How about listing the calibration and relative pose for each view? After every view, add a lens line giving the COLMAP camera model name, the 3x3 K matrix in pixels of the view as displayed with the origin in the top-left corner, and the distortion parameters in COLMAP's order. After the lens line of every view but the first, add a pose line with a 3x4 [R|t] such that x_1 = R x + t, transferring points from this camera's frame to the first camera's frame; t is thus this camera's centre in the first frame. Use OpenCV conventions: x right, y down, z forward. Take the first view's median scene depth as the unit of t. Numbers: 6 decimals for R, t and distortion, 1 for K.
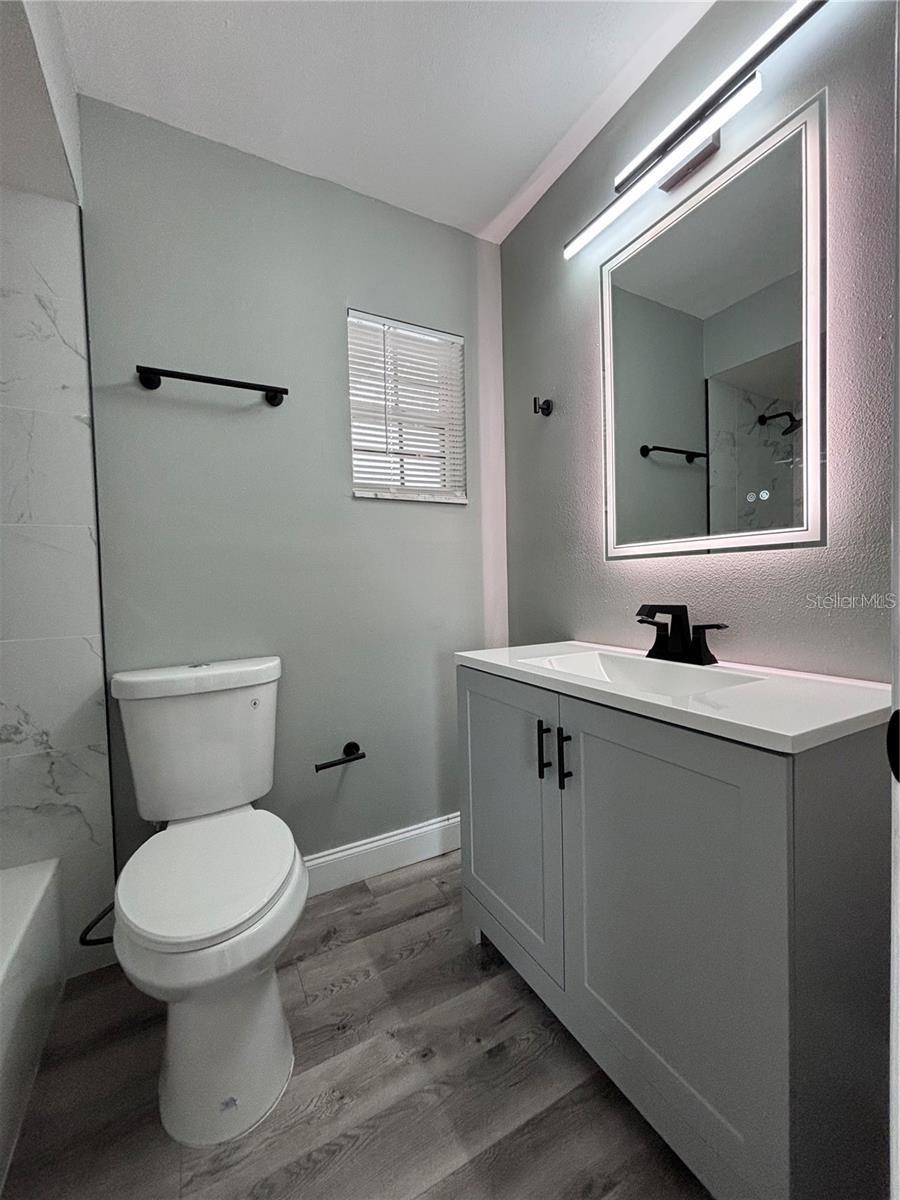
lens RADIAL K [[485.8, 0, 440.6], [0, 485.8, 598.2], [0, 0, 1]] dist [0.009715, -0.000716]
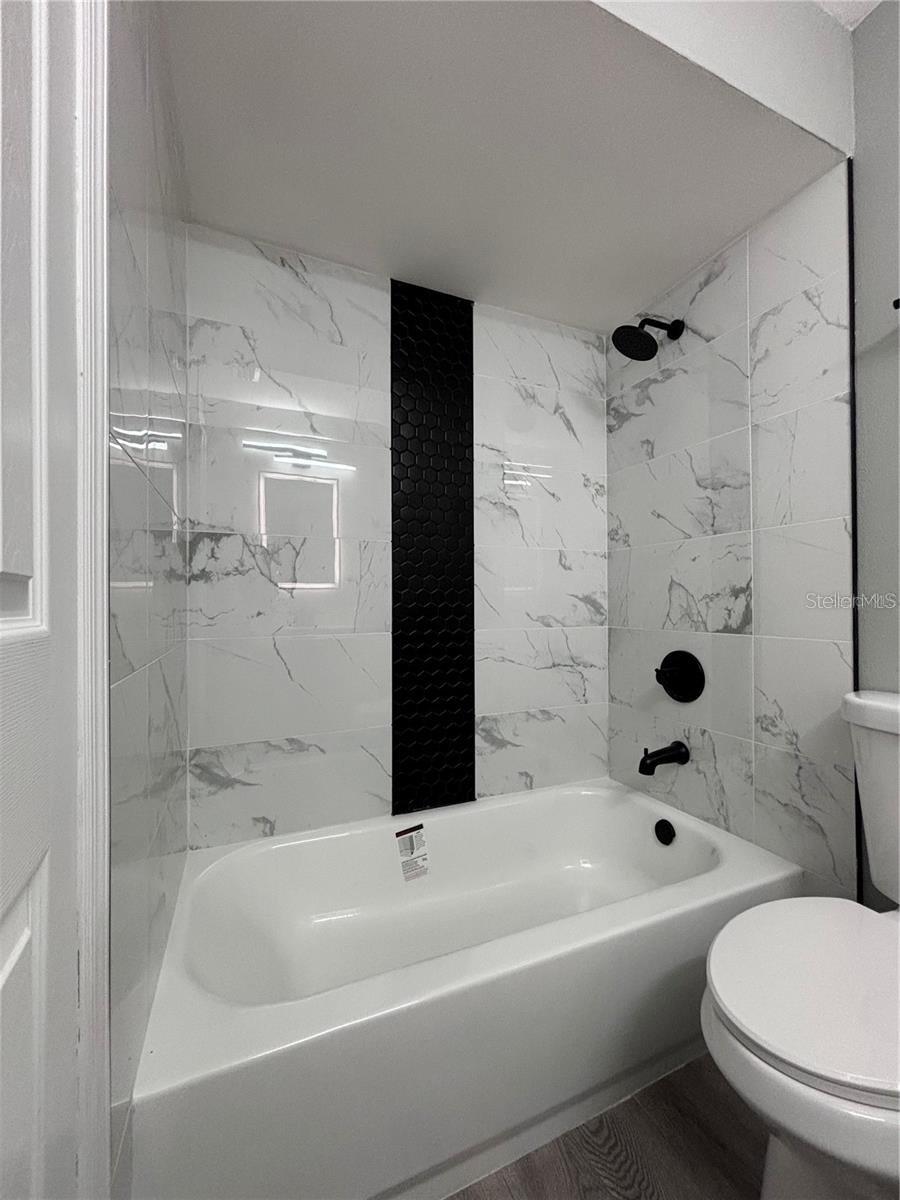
lens RADIAL K [[485.8, 0, 450.5], [0, 485.8, 599.3], [0, 0, 1]] dist [0.009715, -0.000716]
pose [[-0.062126, 0.021000, -0.997847, 0.212246], [-0.032969, 0.999190, 0.023081, 0.003982], [0.997524, 0.034332, -0.061383, 0.357347]]
